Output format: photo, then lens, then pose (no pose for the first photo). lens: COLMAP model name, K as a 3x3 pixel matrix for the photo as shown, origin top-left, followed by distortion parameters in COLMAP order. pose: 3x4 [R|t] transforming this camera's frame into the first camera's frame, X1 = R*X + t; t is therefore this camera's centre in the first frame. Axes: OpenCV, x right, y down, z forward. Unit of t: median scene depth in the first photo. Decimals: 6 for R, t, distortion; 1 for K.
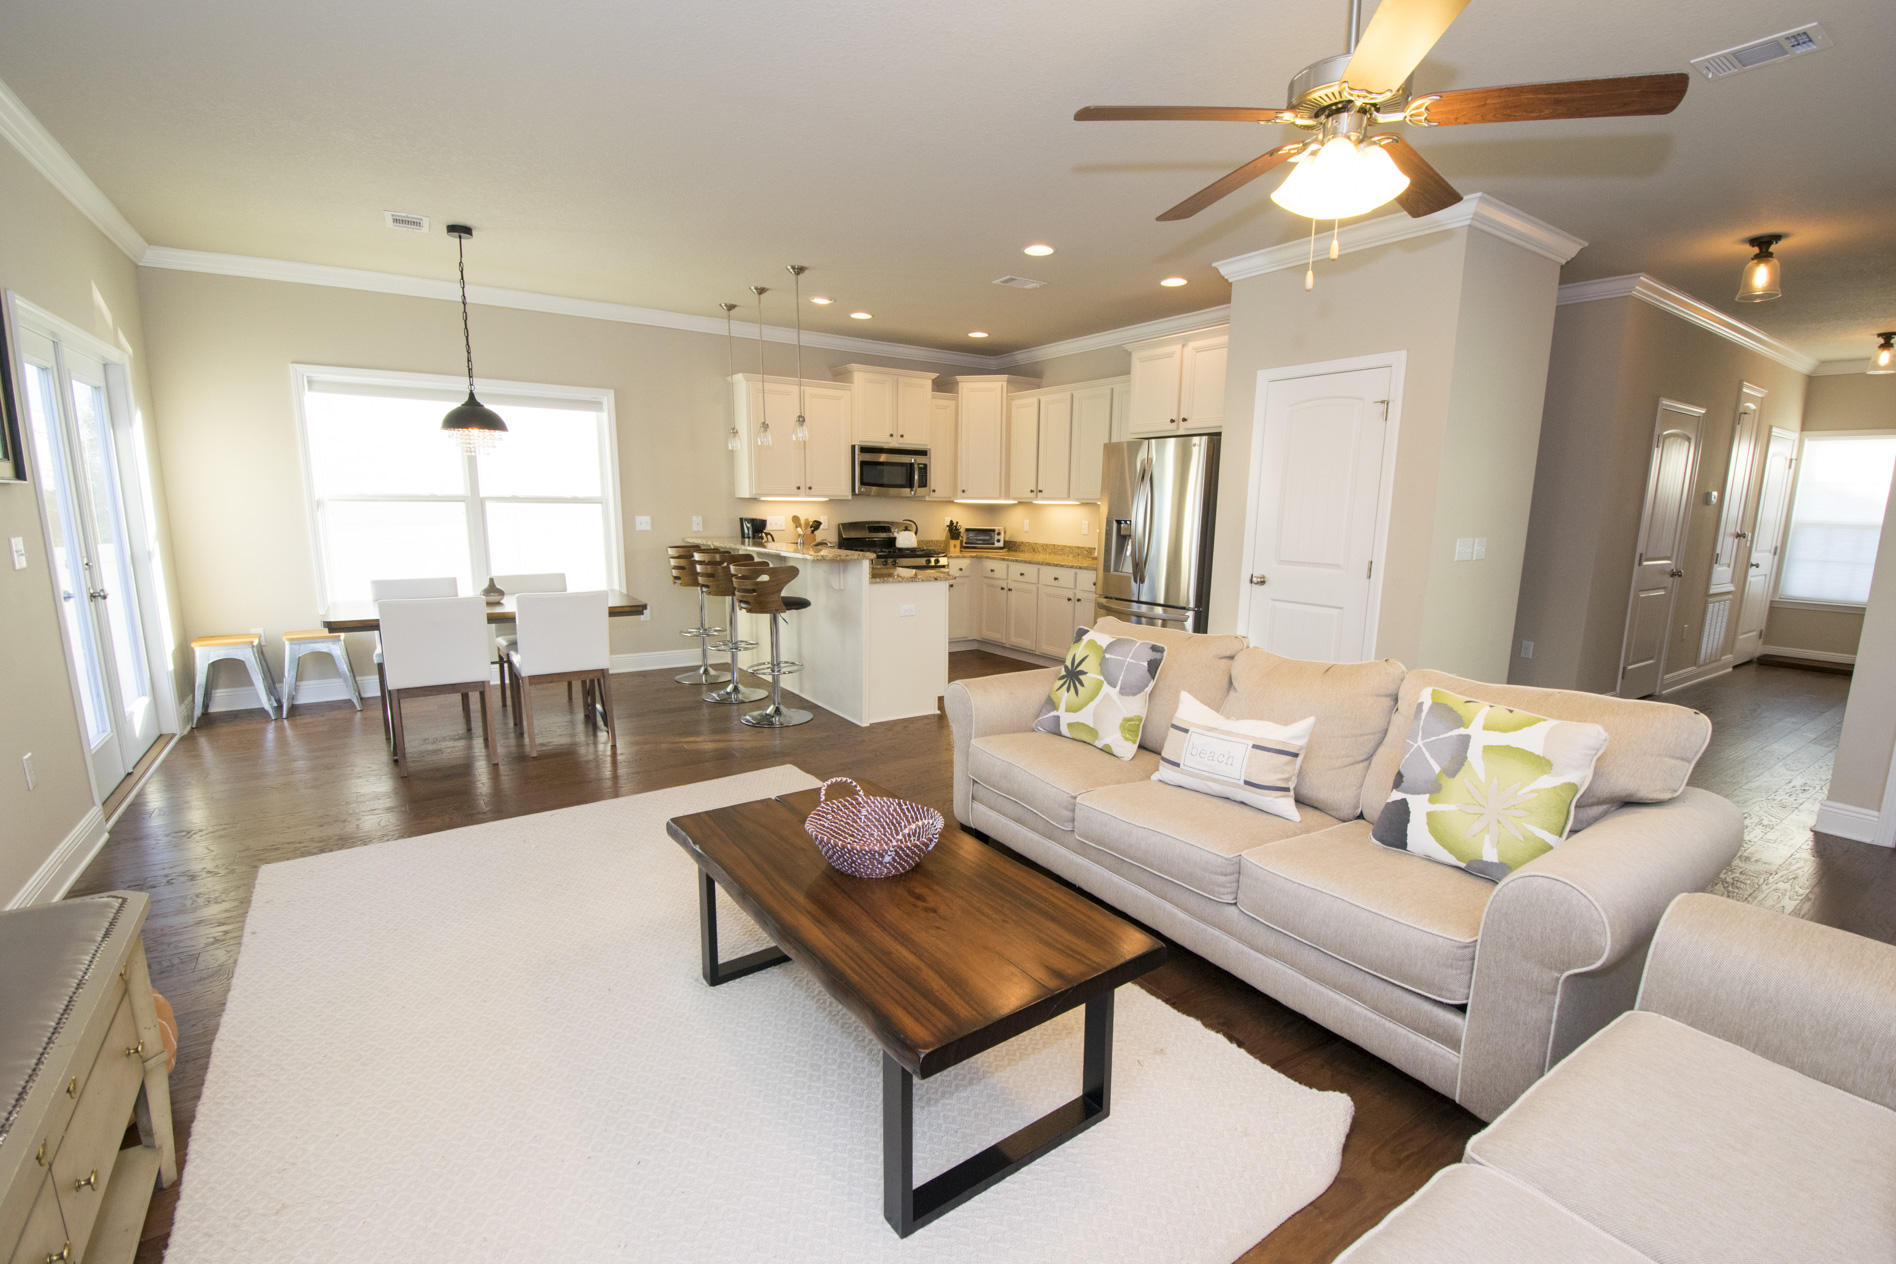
lens RADIAL K [[837.2, 0, 959.4], [0, 837.2, 653.7], [0, 0, 1]] dist [0.000672, -0.014352]
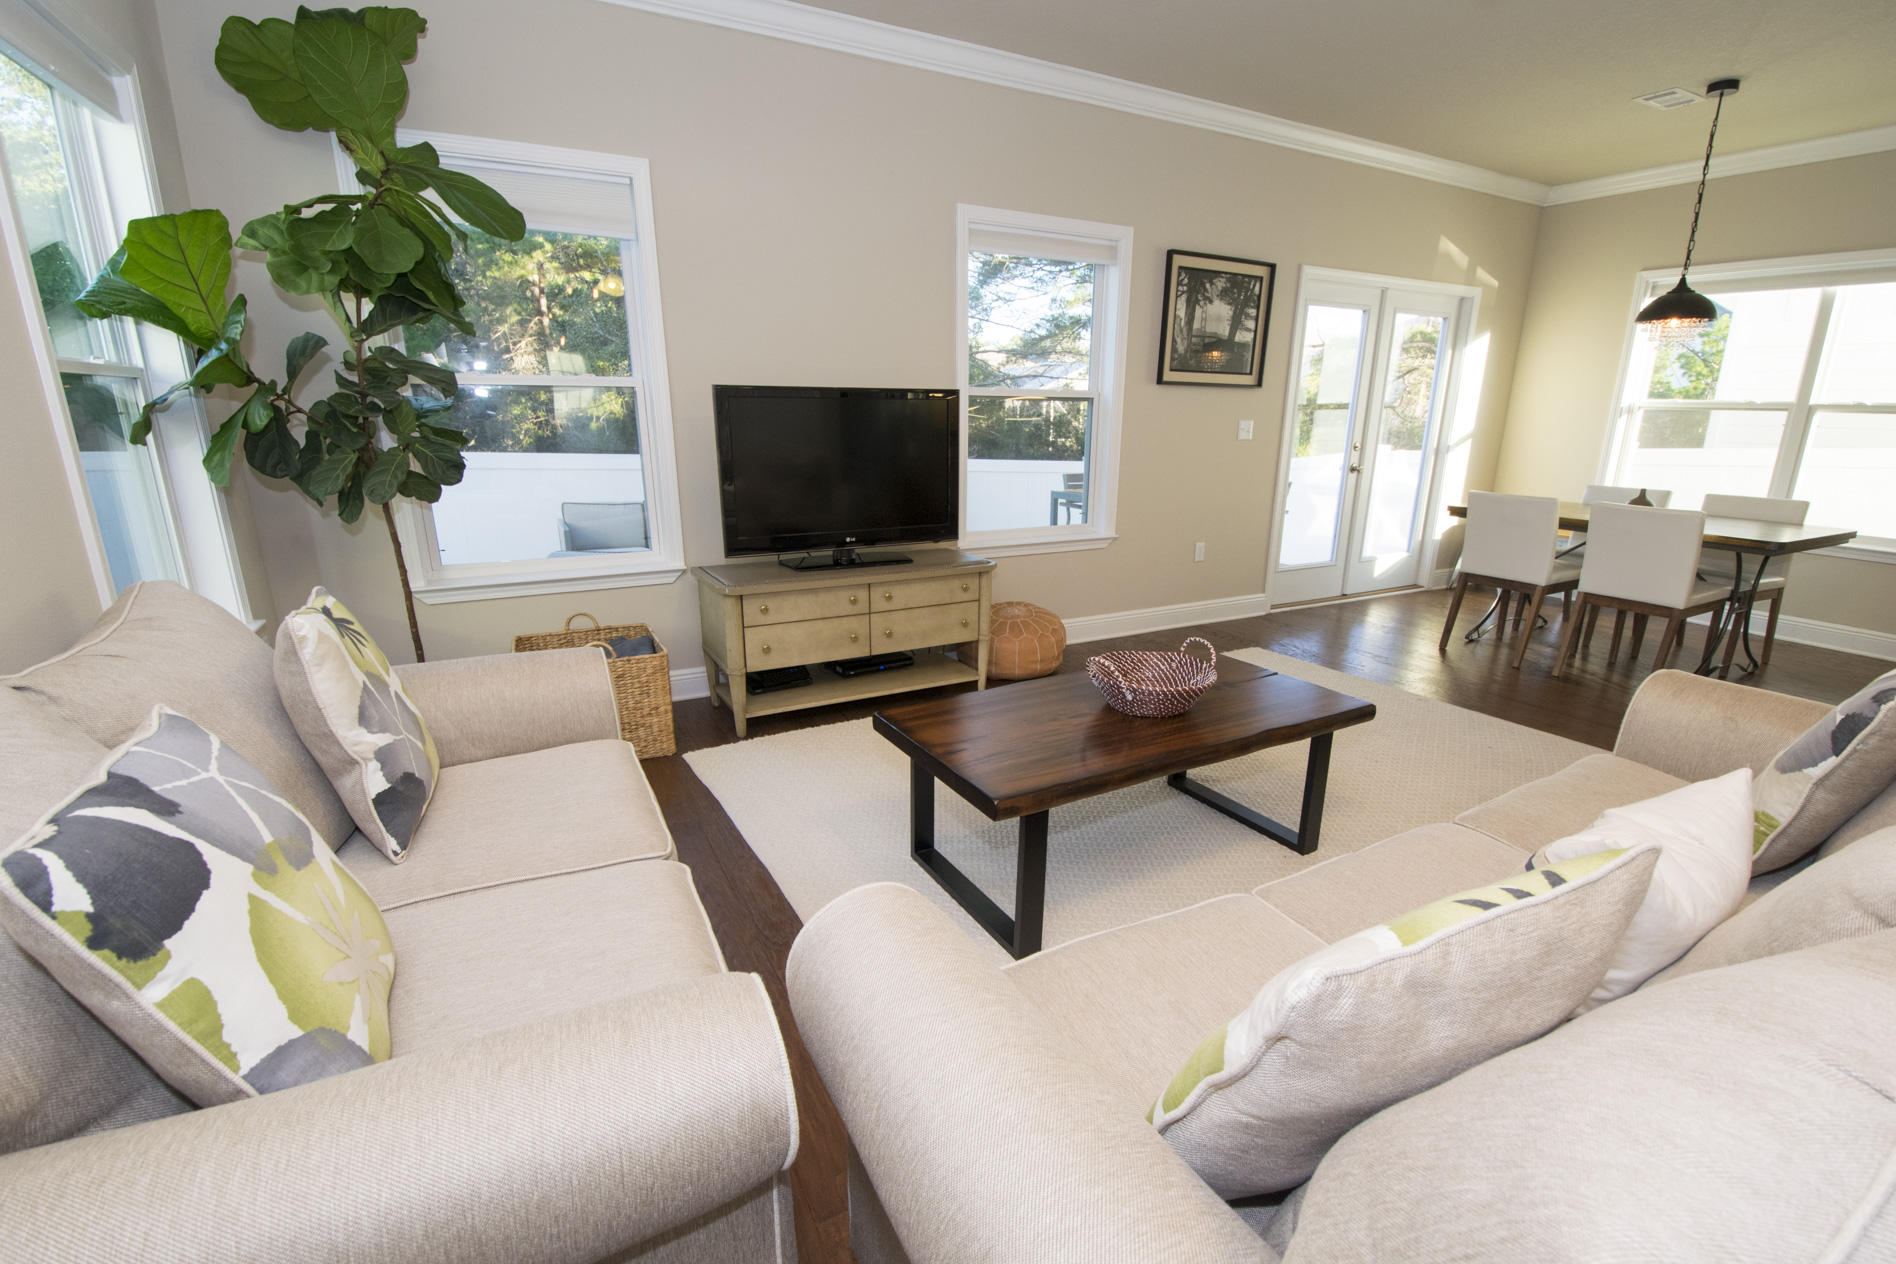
lens RADIAL K [[837.2, 0, 959.4], [0, 837.2, 653.7], [0, 0, 1]] dist [0.000672, -0.014352]
pose [[-0.079082, 0.270181, -0.959556, 0.267675], [-0.186233, 0.941620, 0.280479, -0.023444], [0.979318, 0.200882, -0.024148, 0.212663]]
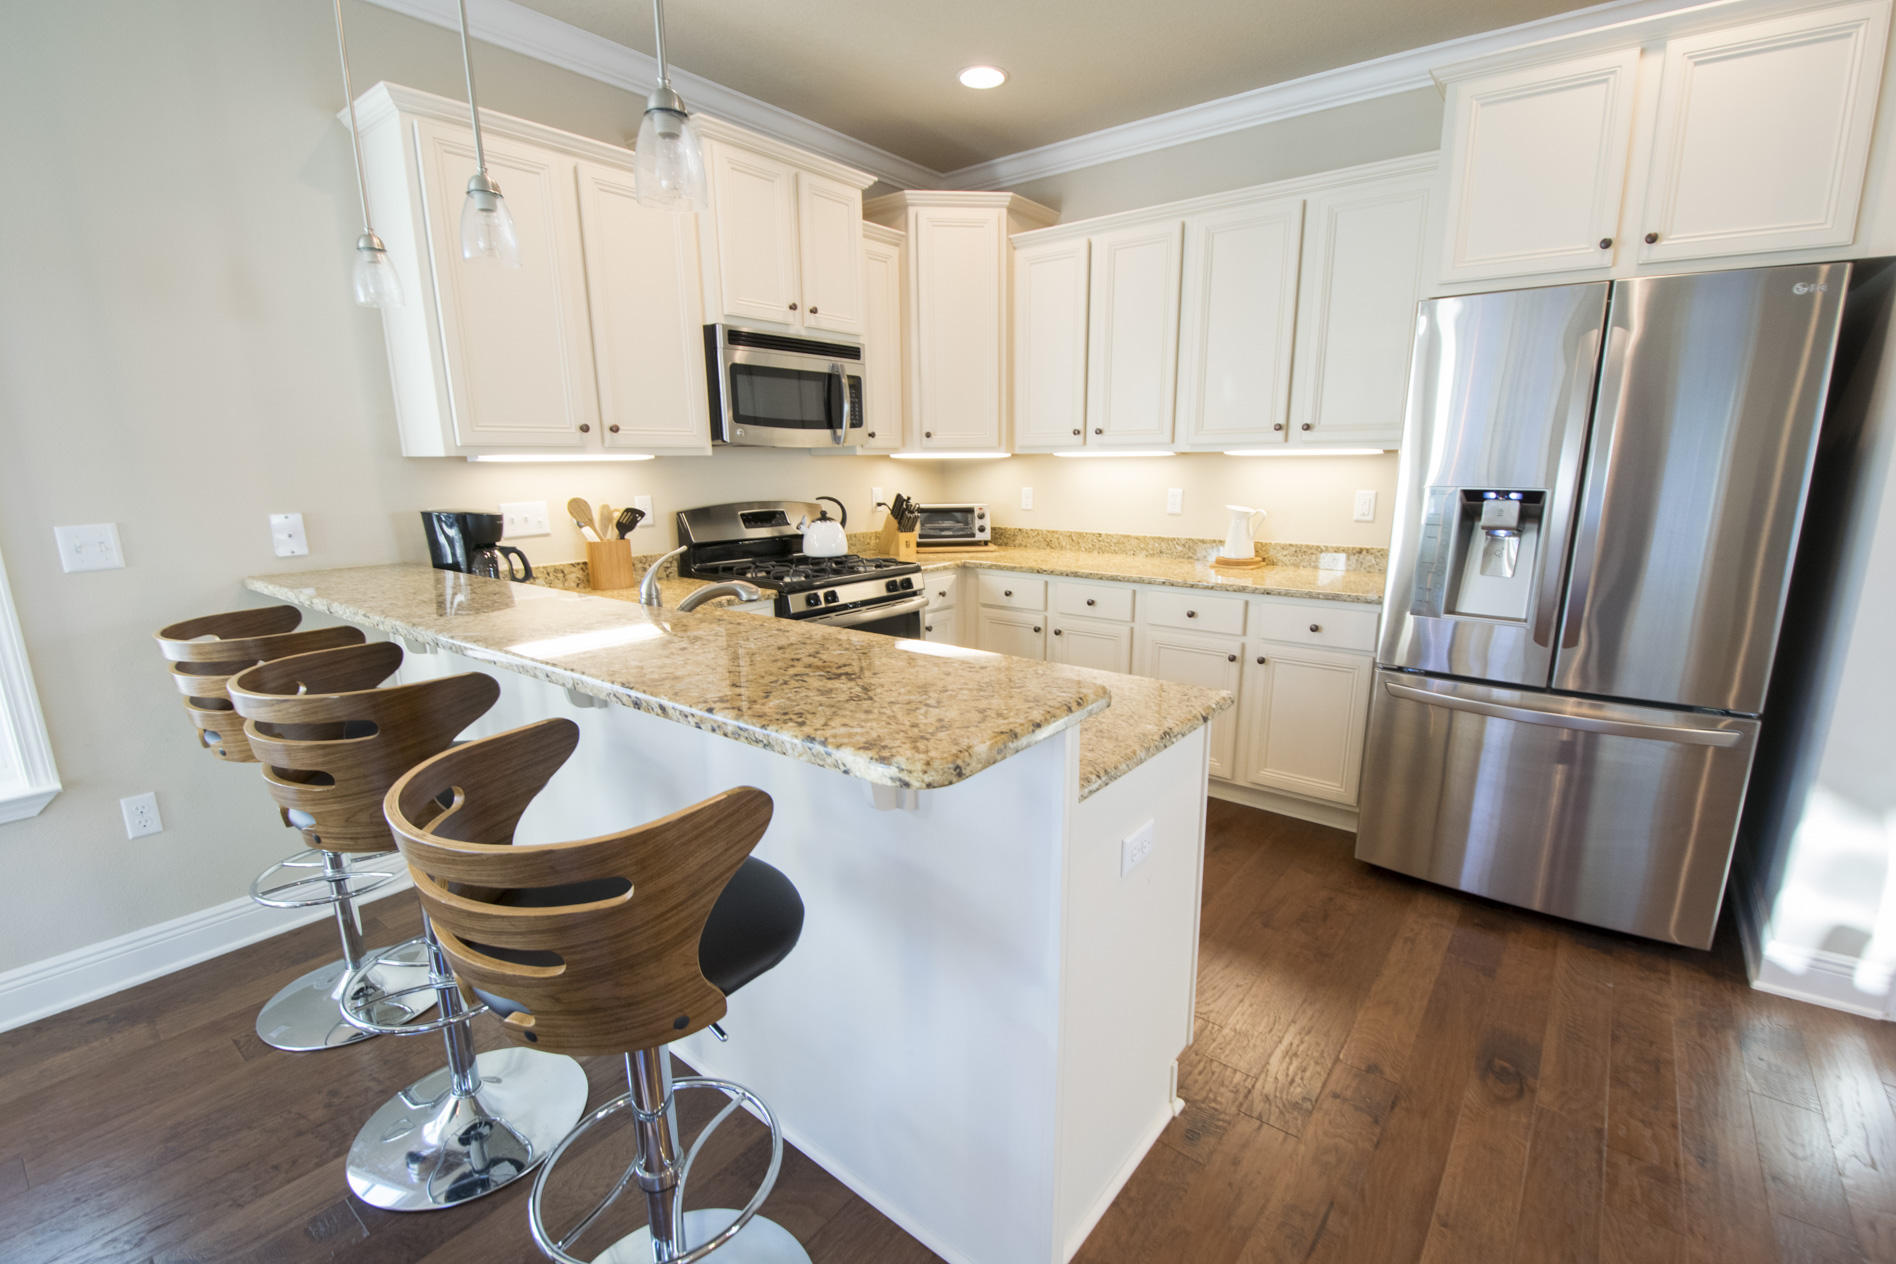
lens RADIAL K [[837.0, 0, 966.9], [0, 837.0, 654.3], [0, 0, 1]] dist [0.001506, -0.012648]
pose [[0.951069, -0.091089, 0.295247, -0.140425], [0.075397, 0.995089, 0.064130, -0.100094], [-0.299639, -0.038731, 0.953266, 0.544075]]
